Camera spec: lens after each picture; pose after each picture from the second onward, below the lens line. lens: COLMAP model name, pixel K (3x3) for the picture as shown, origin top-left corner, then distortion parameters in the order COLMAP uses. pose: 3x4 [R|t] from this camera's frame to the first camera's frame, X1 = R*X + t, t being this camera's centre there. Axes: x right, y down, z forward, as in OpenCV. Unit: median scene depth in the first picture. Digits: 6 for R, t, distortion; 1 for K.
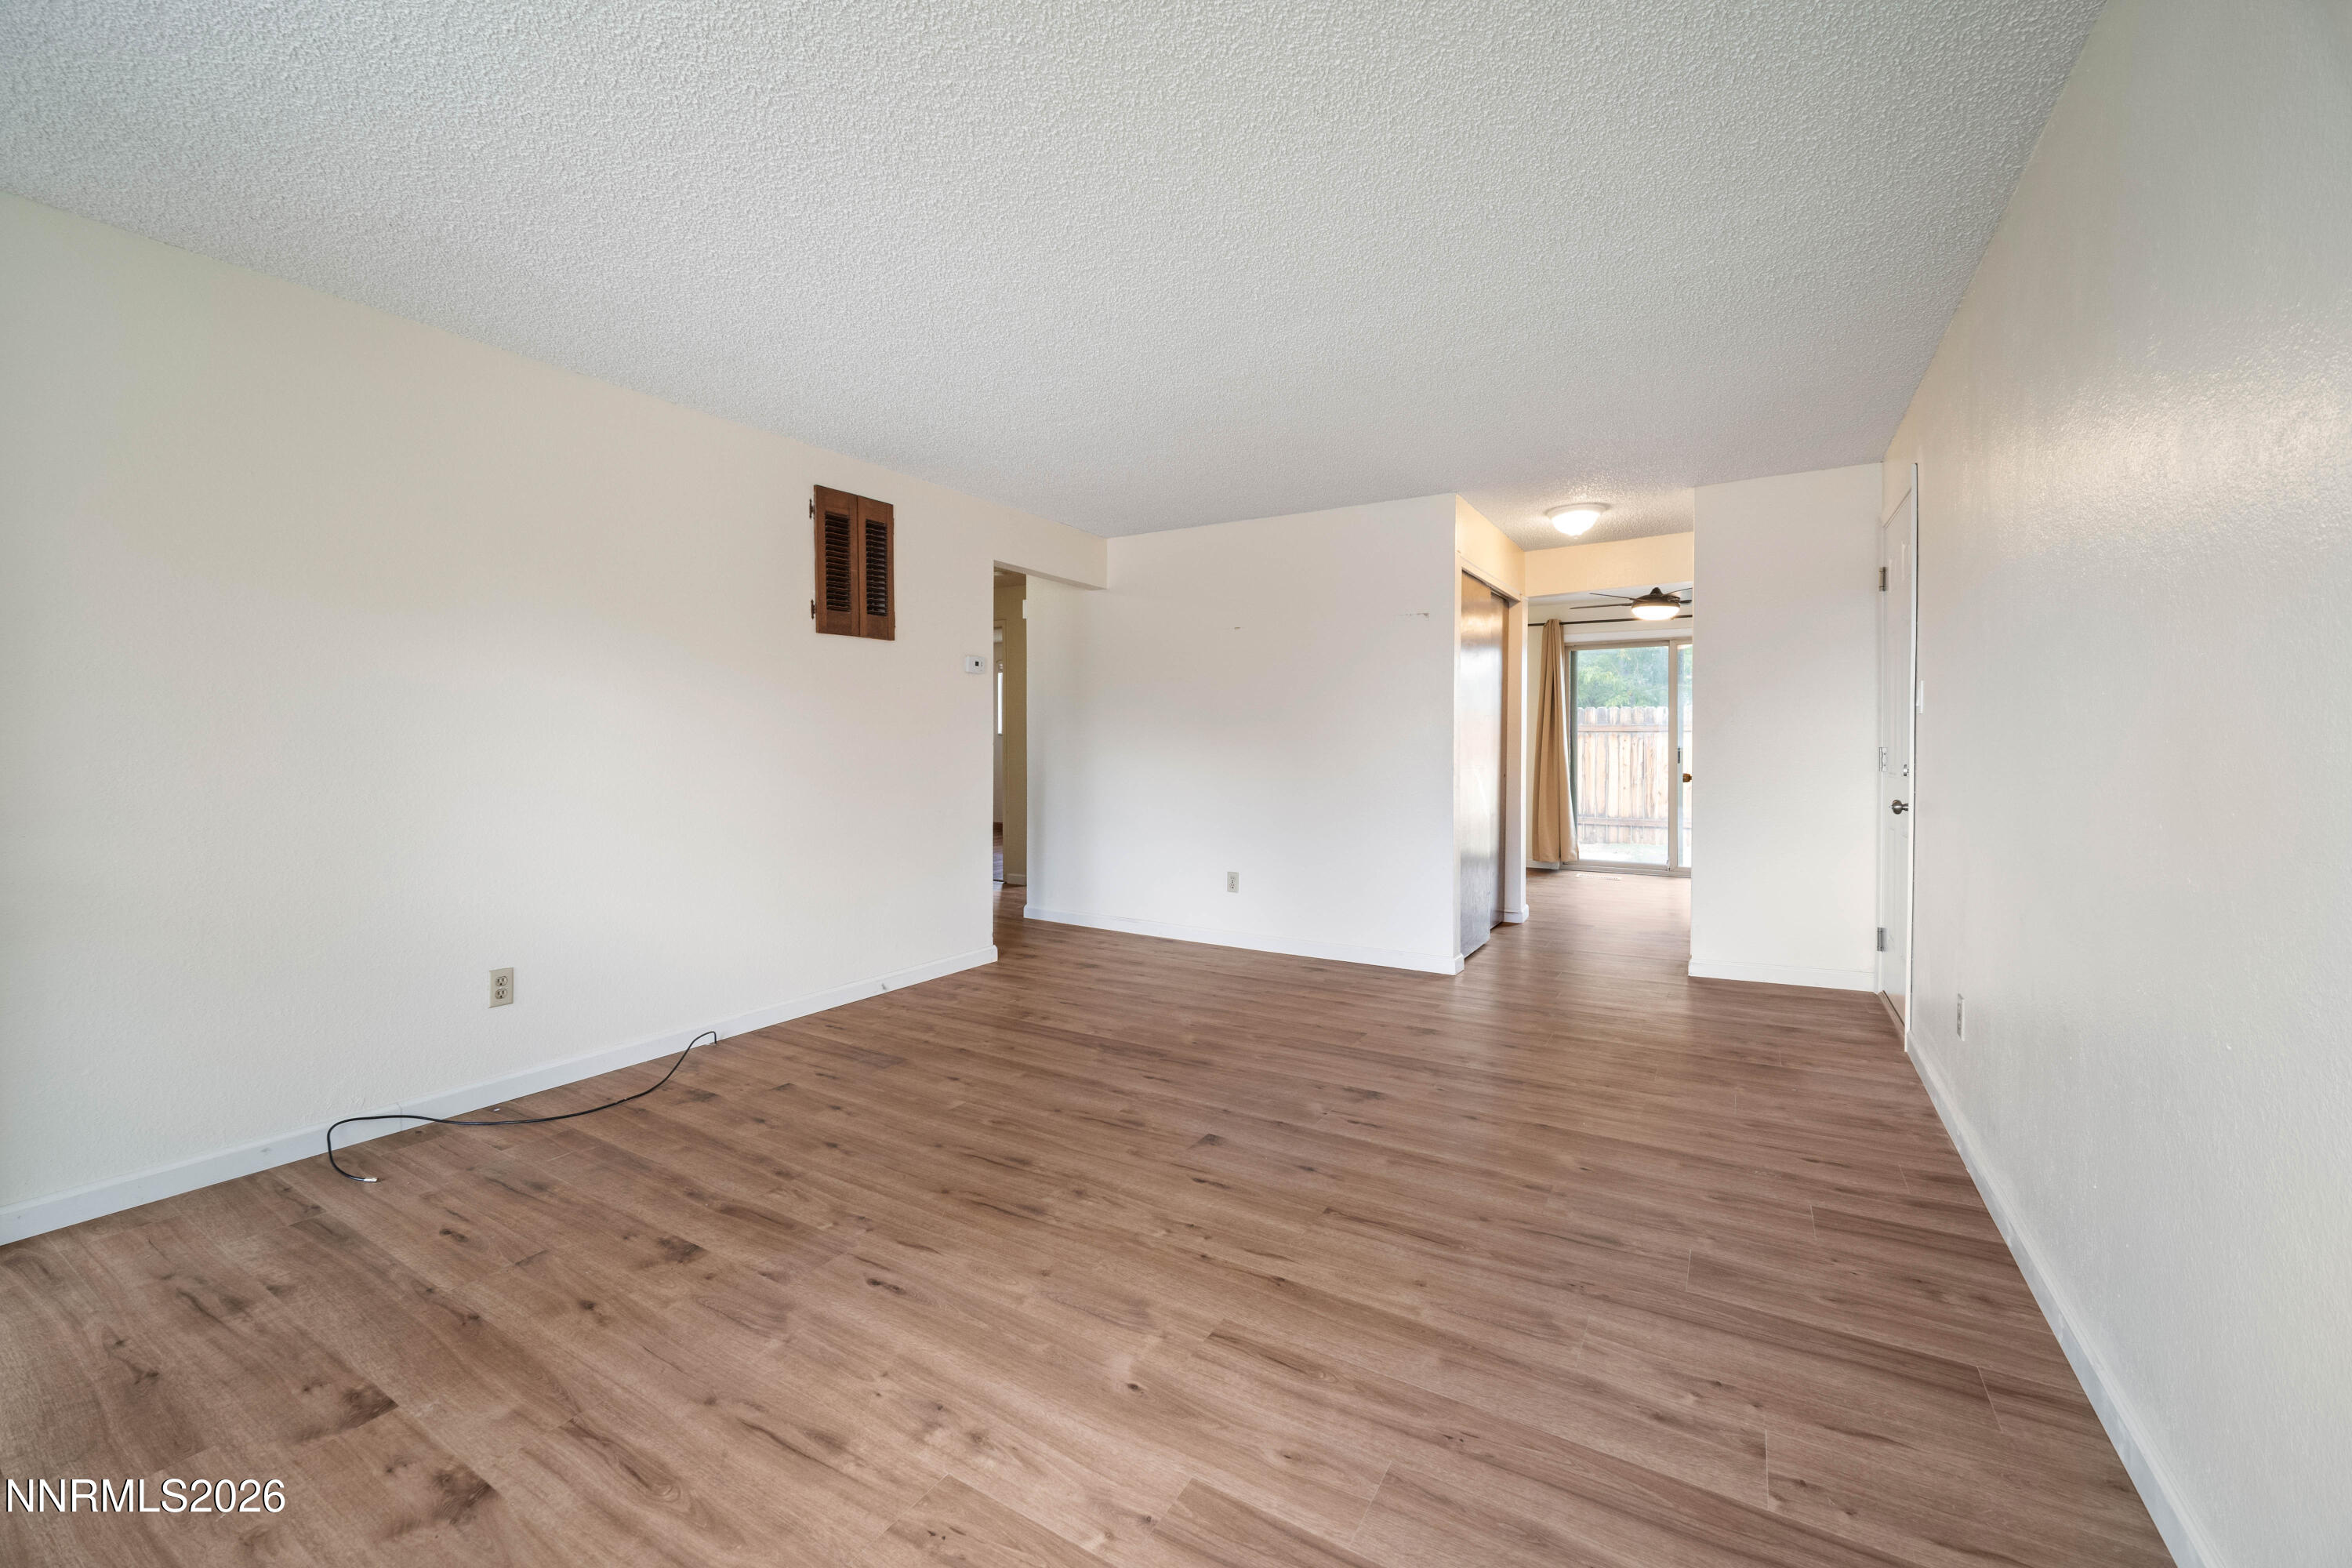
lens RADIAL K [[940.4, 0, 1163.8], [0, 940.4, 754.1], [0, 0, 1]] dist [0.000488, 0.000043]
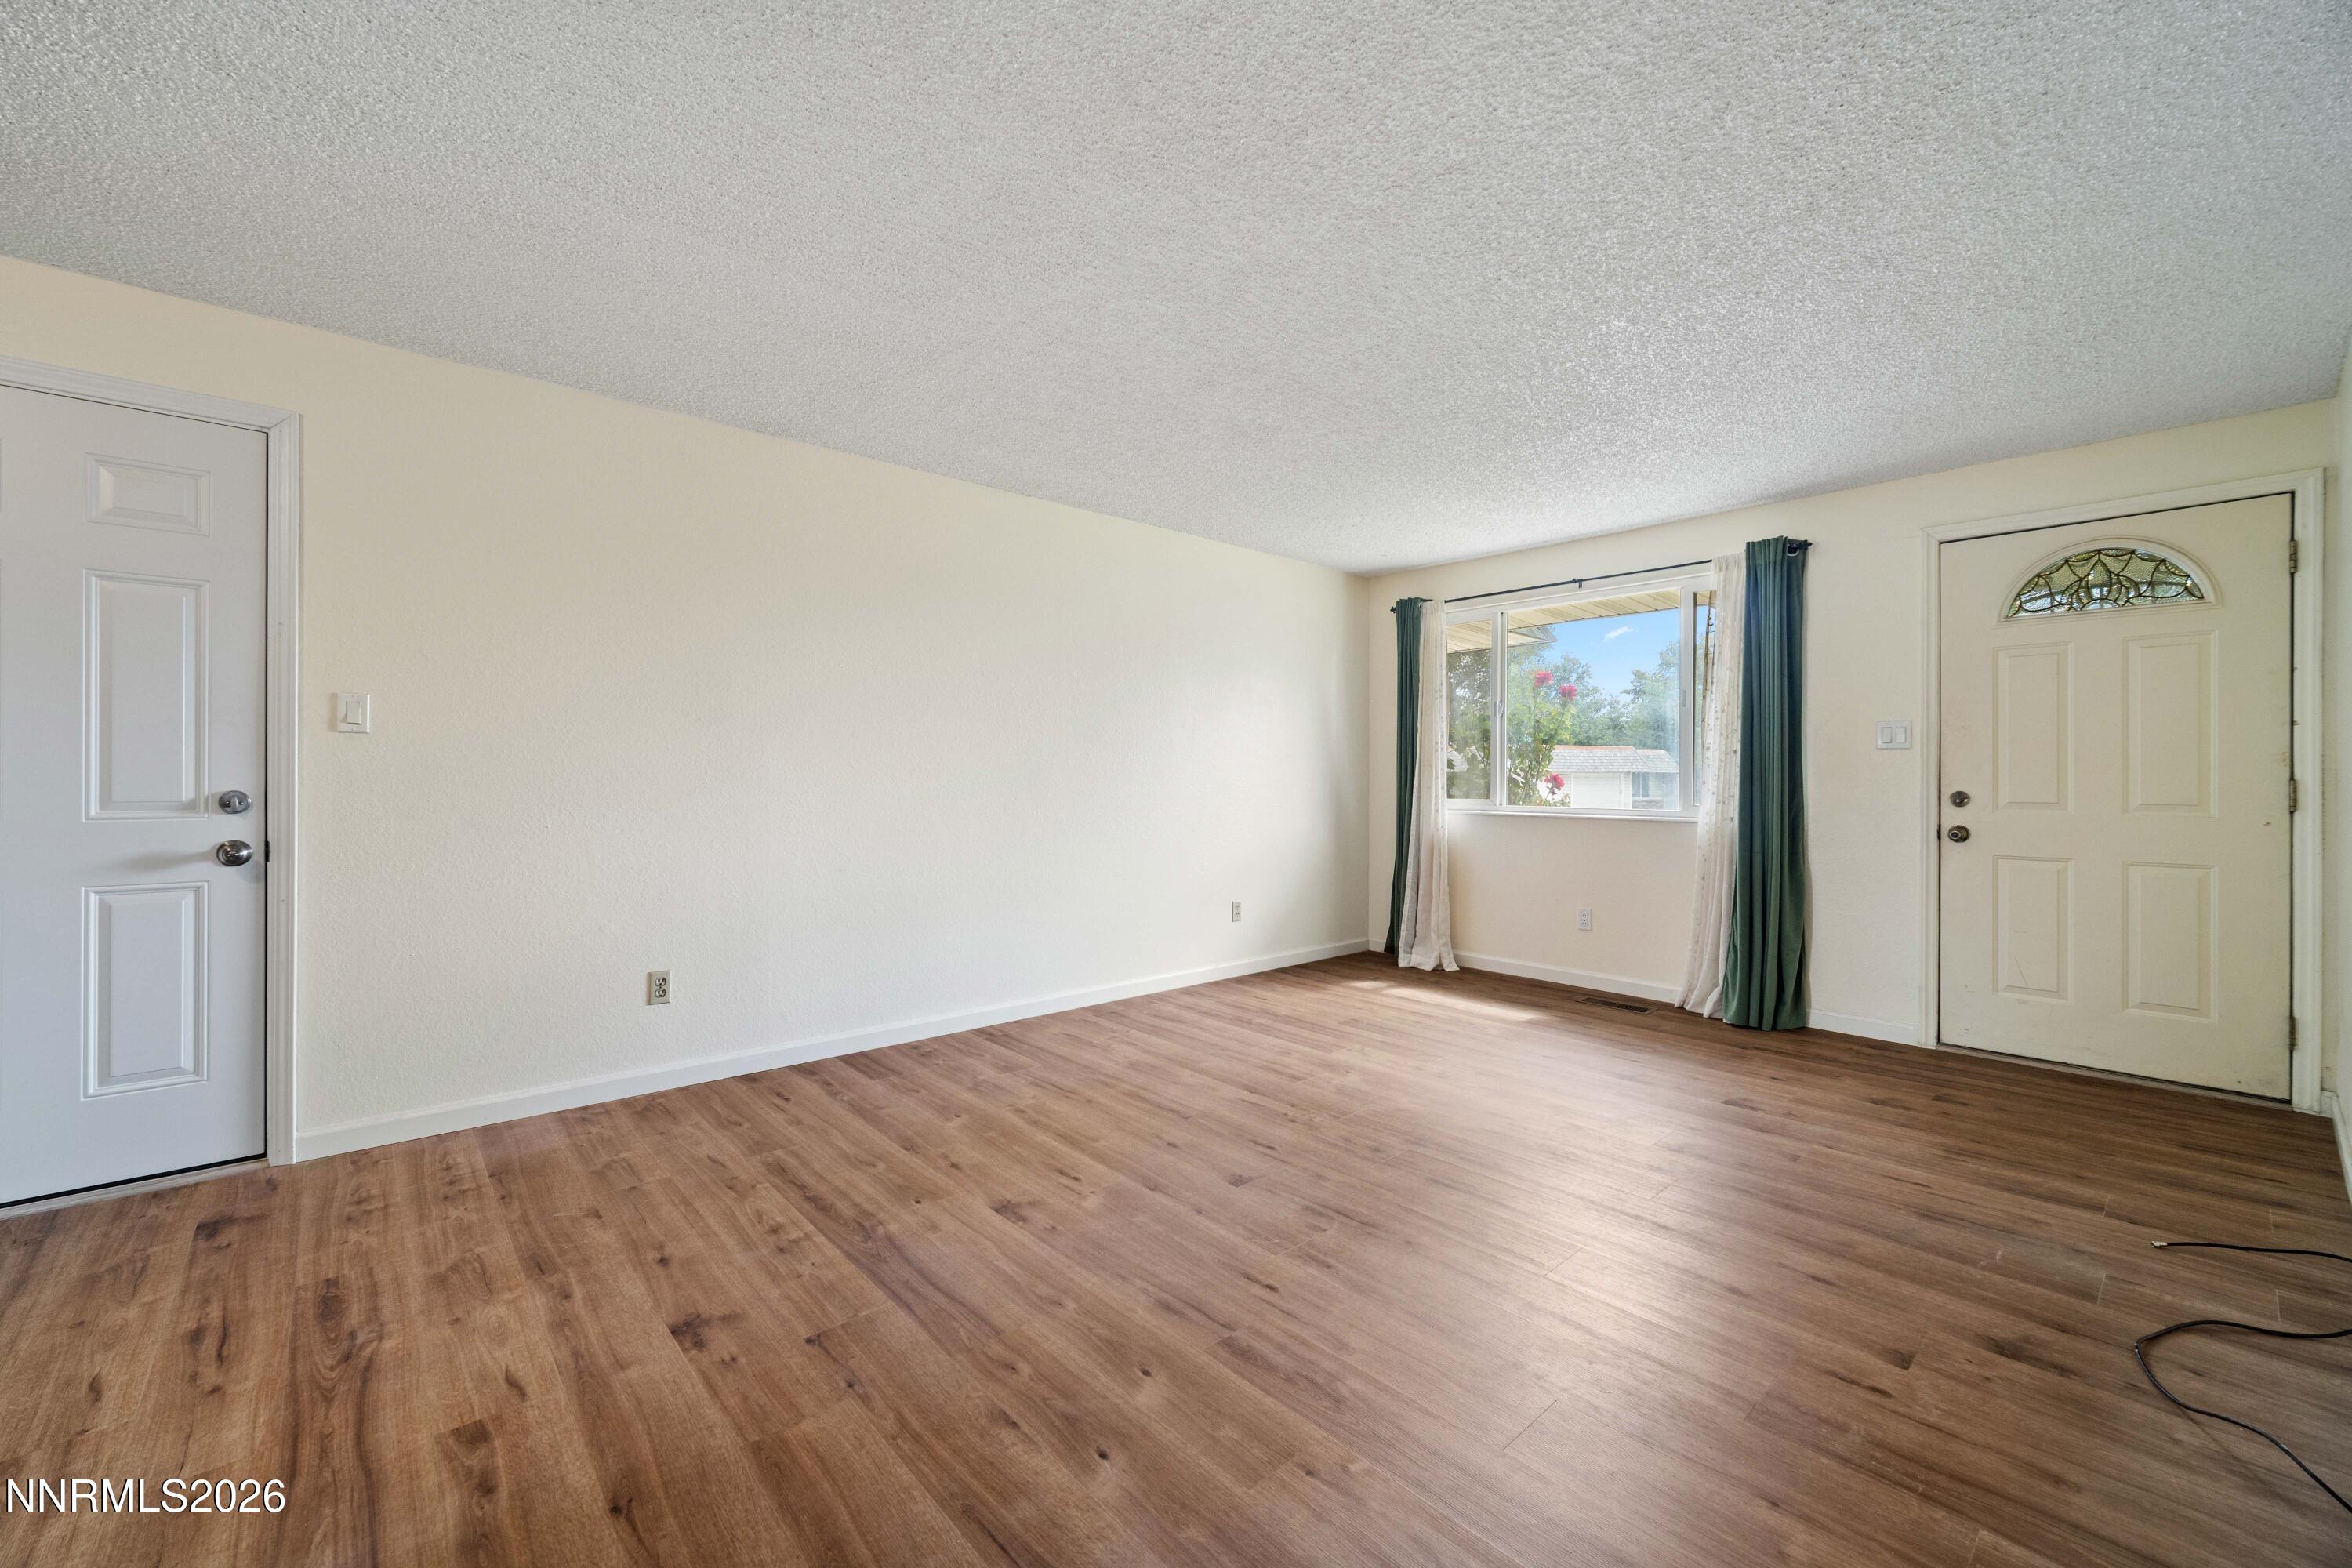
lens RADIAL K [[940.8, 0, 1161.0], [0, 940.8, 767.8], [0, 0, 1]] dist [-0.001504, 0.000044]
pose [[-0.954436, 0.000015, 0.298416, -0.183919], [0.000745, 0.999997, 0.002334, -0.018492], [-0.298415, 0.002450, -0.954433, 2.210396]]
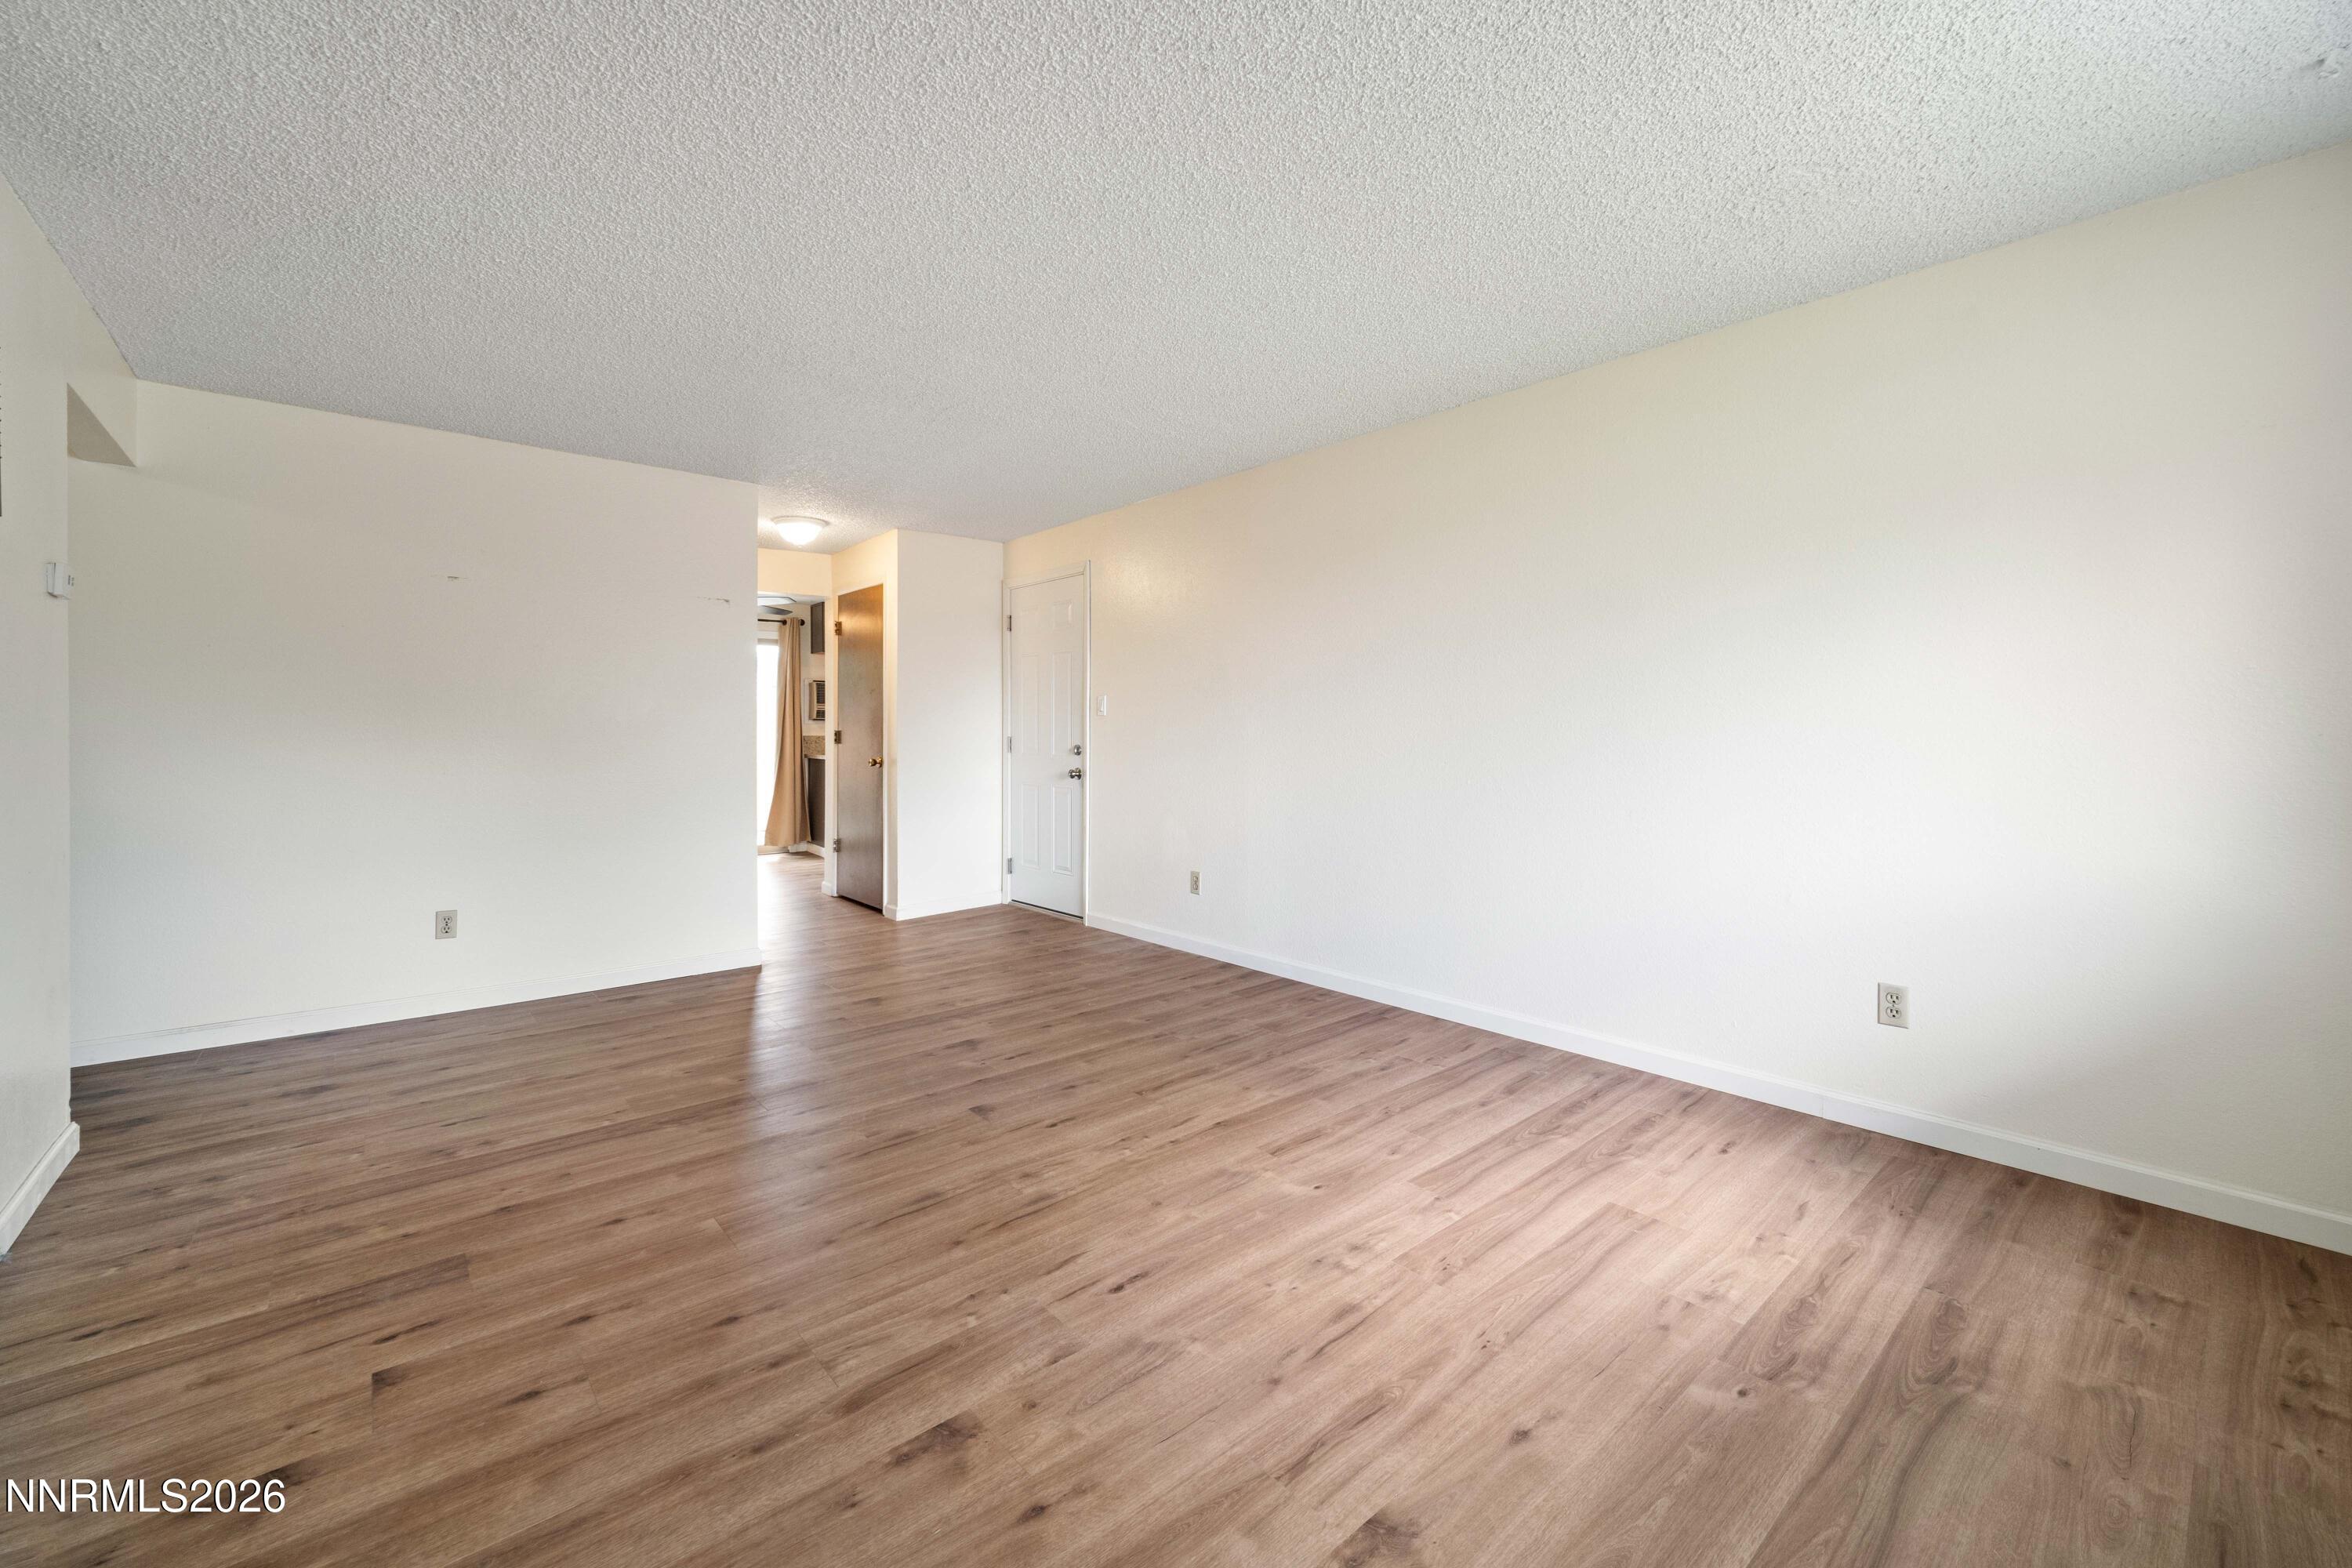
lens RADIAL K [[940.8, 0, 1161.0], [0, 940.8, 767.8], [0, 0, 1]] dist [-0.001504, 0.000044]
pose [[0.311920, -0.034196, 0.949493, -0.993389], [0.013263, 0.999411, 0.031637, -0.003671], [-0.950016, 0.002724, 0.312190, 0.543985]]
